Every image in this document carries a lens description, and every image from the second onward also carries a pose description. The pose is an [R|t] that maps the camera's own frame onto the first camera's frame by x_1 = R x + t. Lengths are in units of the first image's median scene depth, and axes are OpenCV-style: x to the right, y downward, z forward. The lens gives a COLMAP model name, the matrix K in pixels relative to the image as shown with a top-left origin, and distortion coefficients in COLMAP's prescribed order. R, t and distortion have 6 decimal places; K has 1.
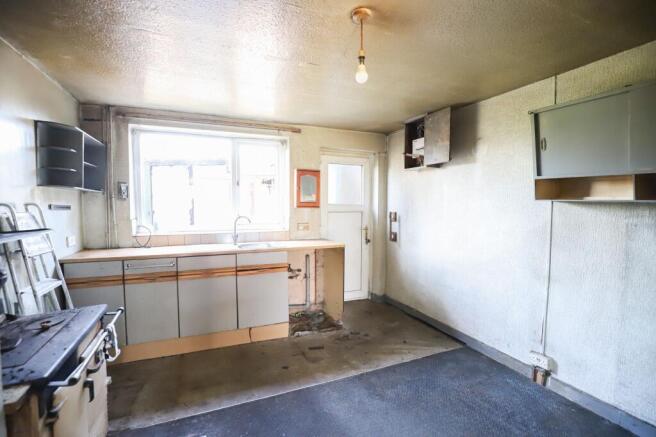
lens RADIAL K [[302.3, 0, 328.0], [0, 302.3, 218.5], [0, 0, 1]] dist [-0.015961, -0.000325]
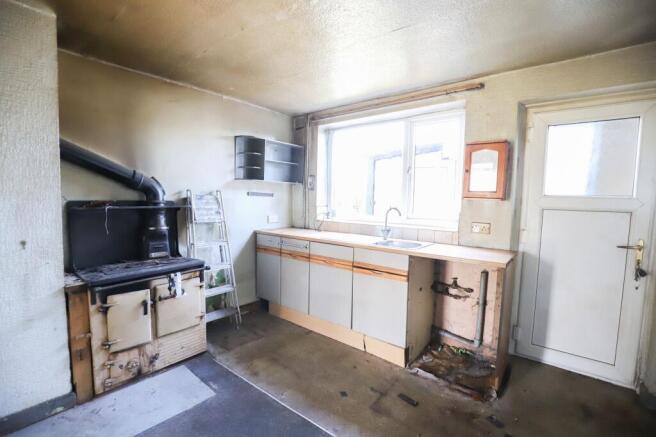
lens RADIAL K [[302.3, 0, 328.0], [0, 302.3, 218.5], [0, 0, 1]] dist [-0.015961, -0.000325]
pose [[0.472809, 0.068525, -0.878496, 0.429327], [-0.060164, 0.997156, 0.045400, -0.005540], [0.879108, 0.031388, 0.475587, 0.473179]]
